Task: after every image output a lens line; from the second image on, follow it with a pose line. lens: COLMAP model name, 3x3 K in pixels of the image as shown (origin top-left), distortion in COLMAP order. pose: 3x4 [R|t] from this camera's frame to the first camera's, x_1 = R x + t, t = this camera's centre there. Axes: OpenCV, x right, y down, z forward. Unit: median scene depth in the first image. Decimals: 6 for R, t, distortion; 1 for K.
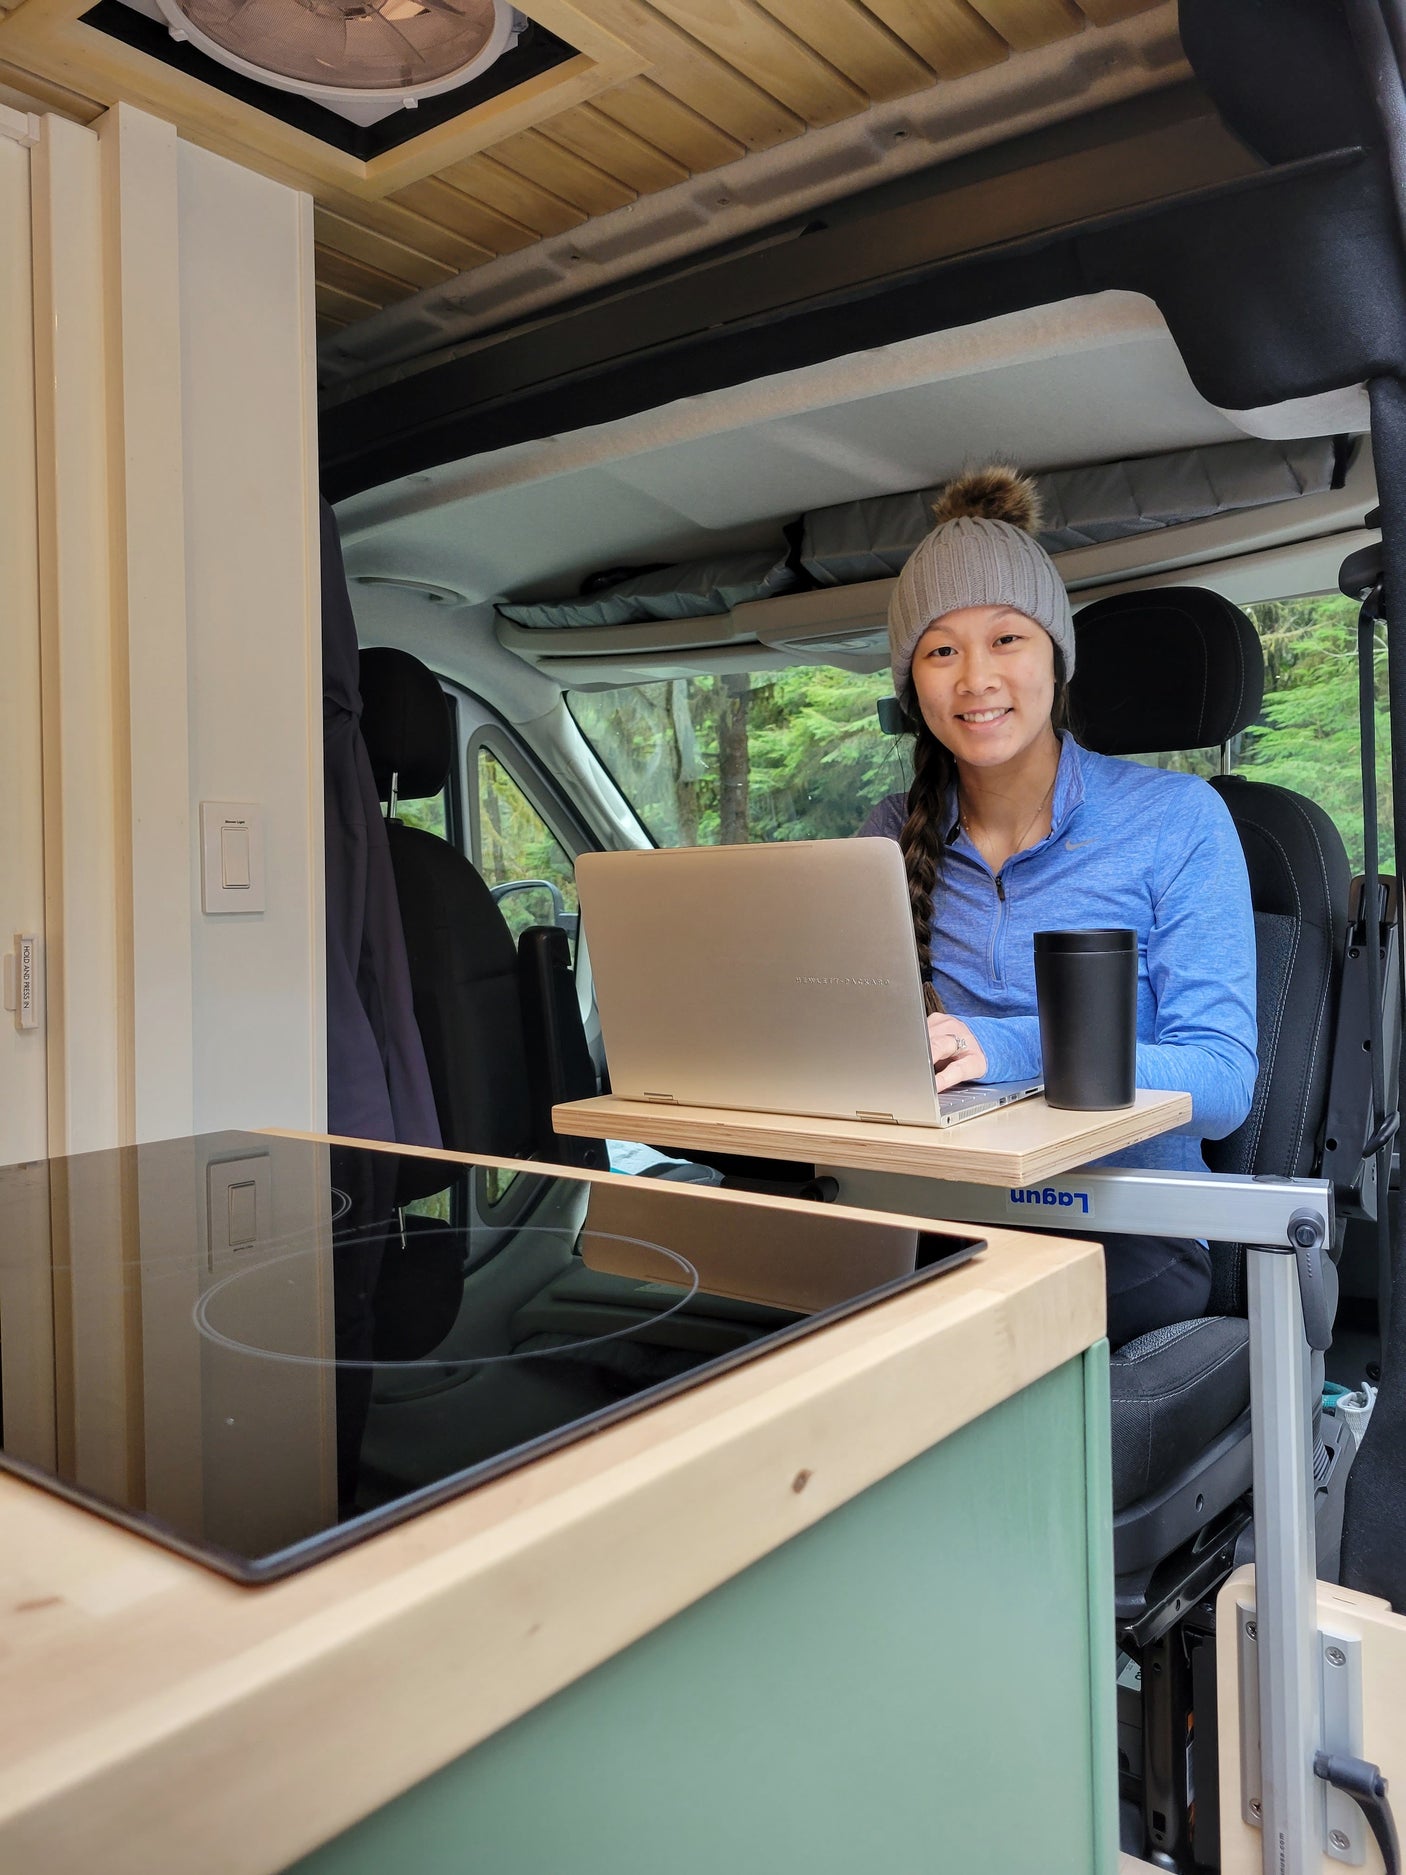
lens RADIAL K [[1422.1, 0, 712.3], [0, 1422.1, 931.0], [0, 0, 1]] dist [0.045668, -0.003561]
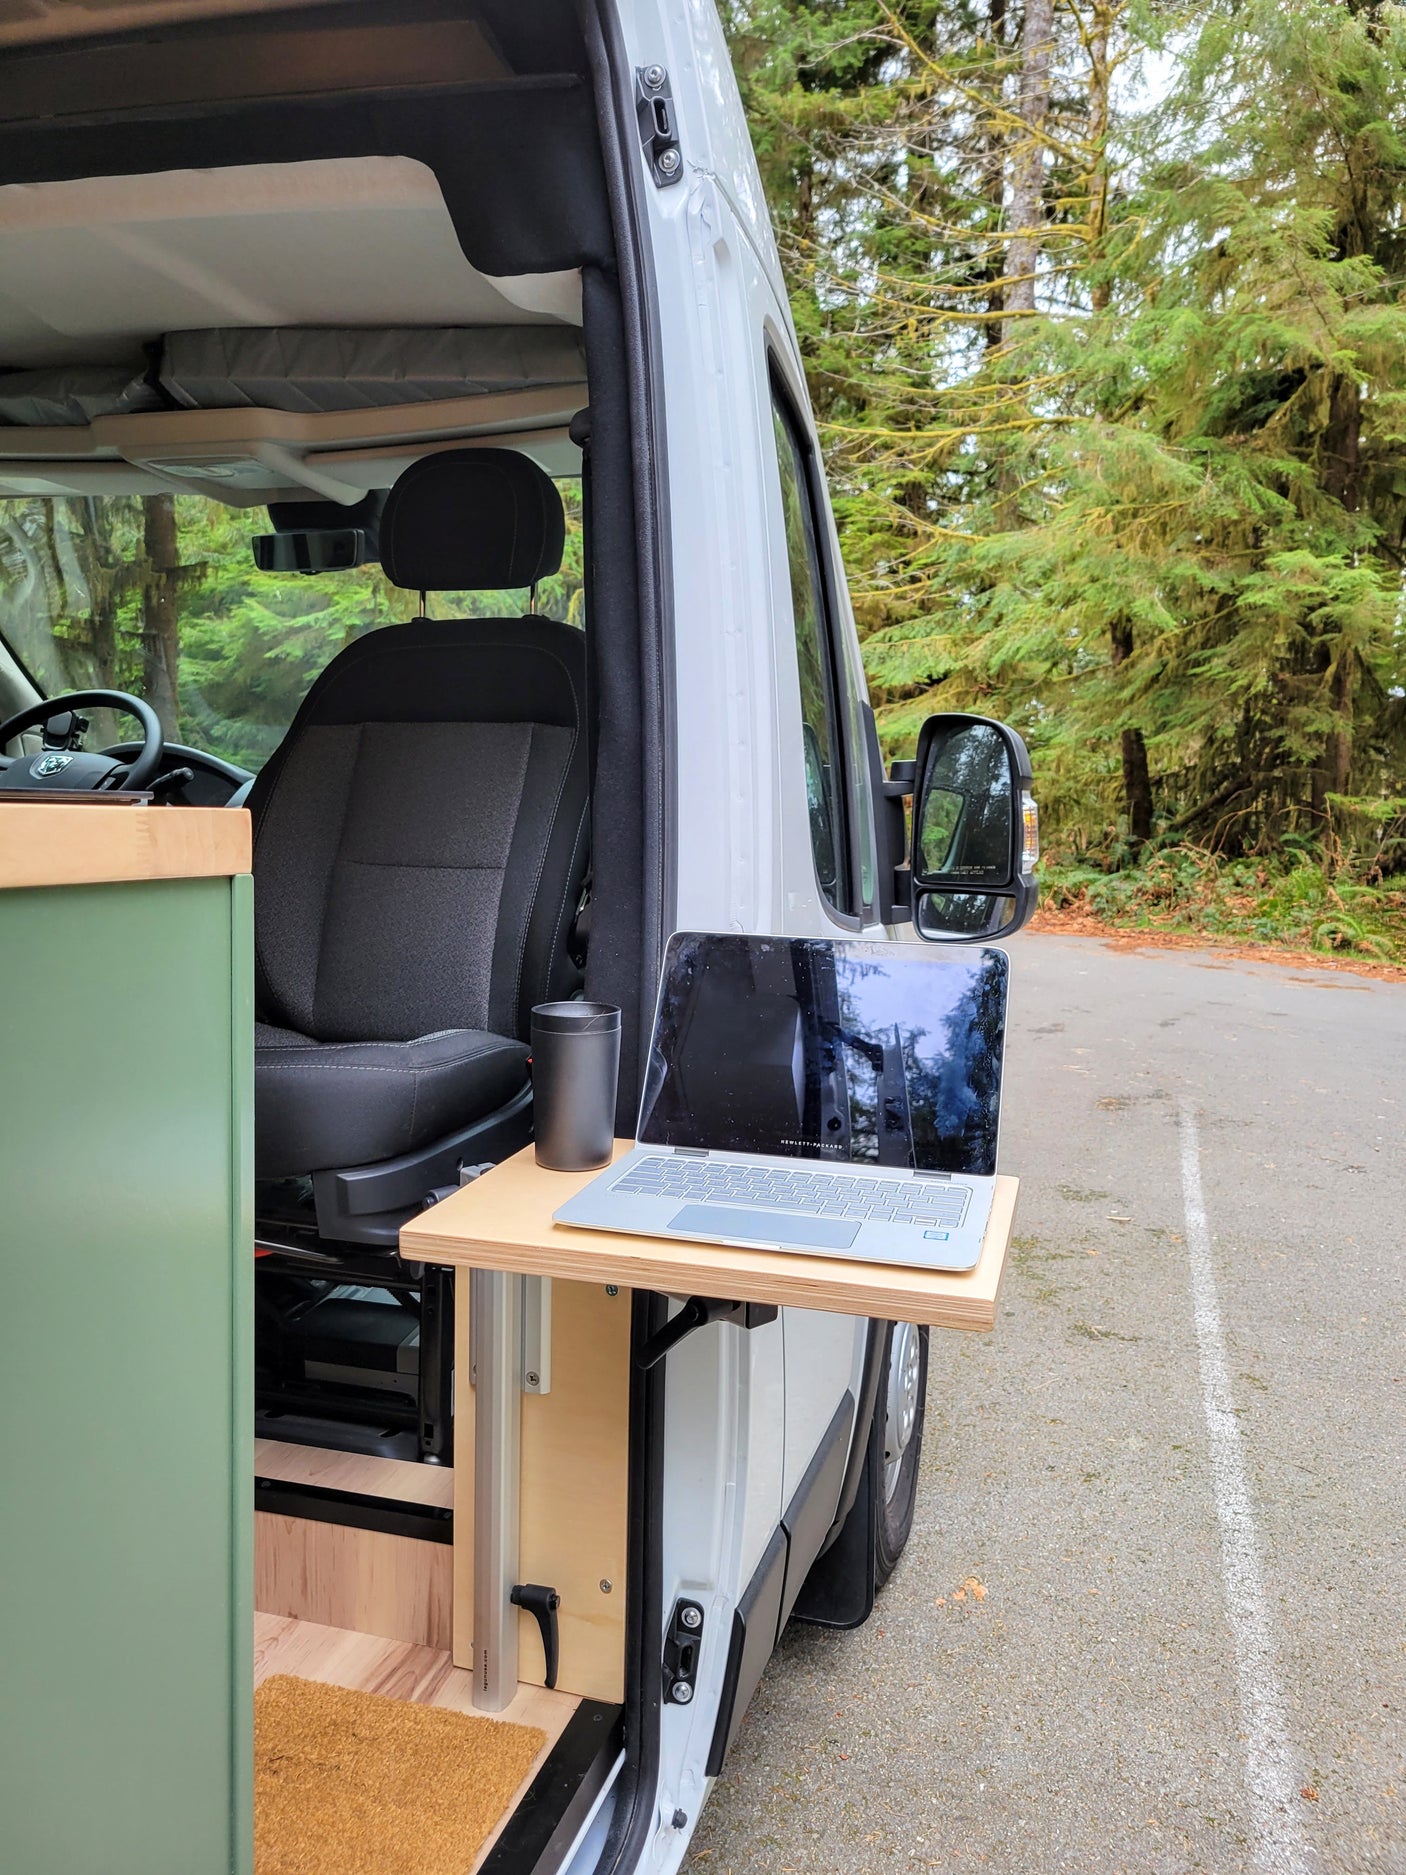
lens RADIAL K [[1422.1, 0, 694.5], [0, 1422.1, 935.8], [0, 0, 1]] dist [0.045668, -0.003561]
pose [[0.933291, 0.005617, 0.359076, 0.042562], [-0.028403, 0.997900, 0.058213, 0.060854], [-0.357995, -0.064529, 0.931491, -0.119436]]
